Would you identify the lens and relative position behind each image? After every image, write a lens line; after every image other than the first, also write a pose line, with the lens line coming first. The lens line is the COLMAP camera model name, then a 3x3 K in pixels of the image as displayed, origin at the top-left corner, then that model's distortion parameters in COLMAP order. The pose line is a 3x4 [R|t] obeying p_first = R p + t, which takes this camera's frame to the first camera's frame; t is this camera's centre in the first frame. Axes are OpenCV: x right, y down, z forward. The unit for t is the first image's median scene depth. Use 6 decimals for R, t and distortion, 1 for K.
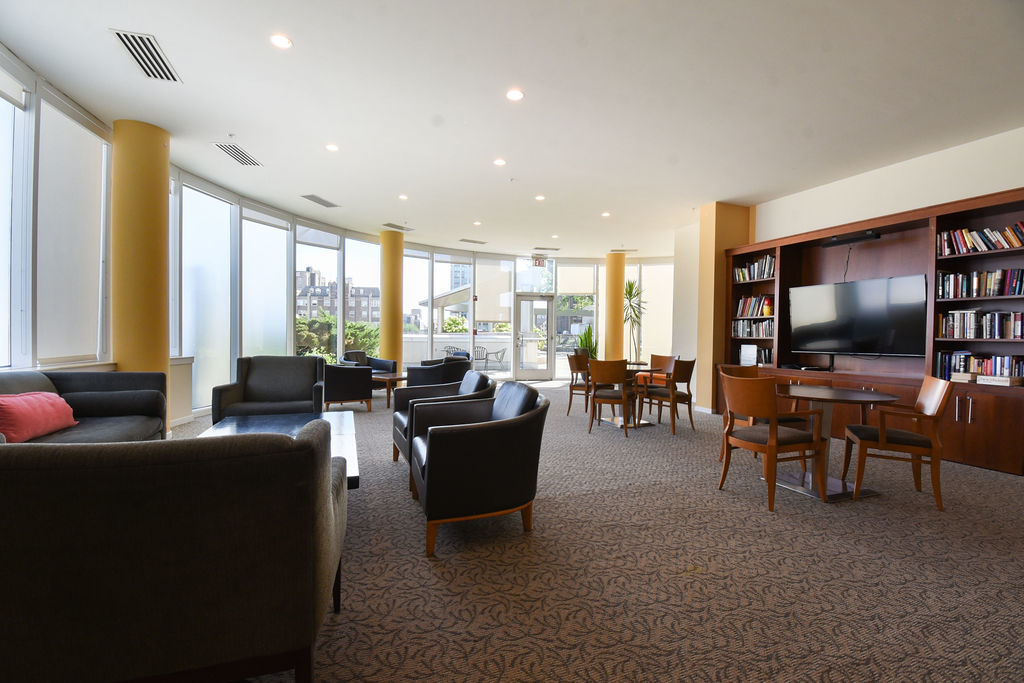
lens RADIAL K [[456.0, 0, 510.5], [0, 456.0, 341.1], [0, 0, 1]] dist [0.004552, -0.000009]
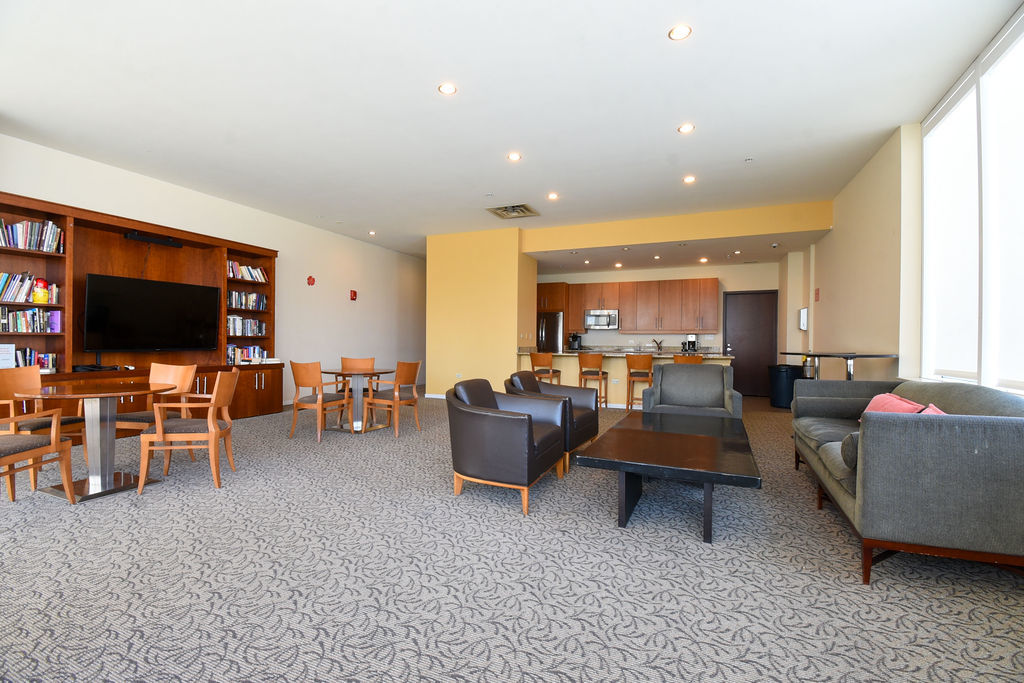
lens RADIAL K [[456.0, 0, 511.2], [0, 456.0, 342.8], [0, 0, 1]] dist [0.004552, -0.000009]
pose [[-0.697823, -0.008488, 0.716220, -0.686789], [0.002080, 0.999902, 0.013877, -0.002209], [-0.716268, 0.011174, -0.697736, 1.404038]]
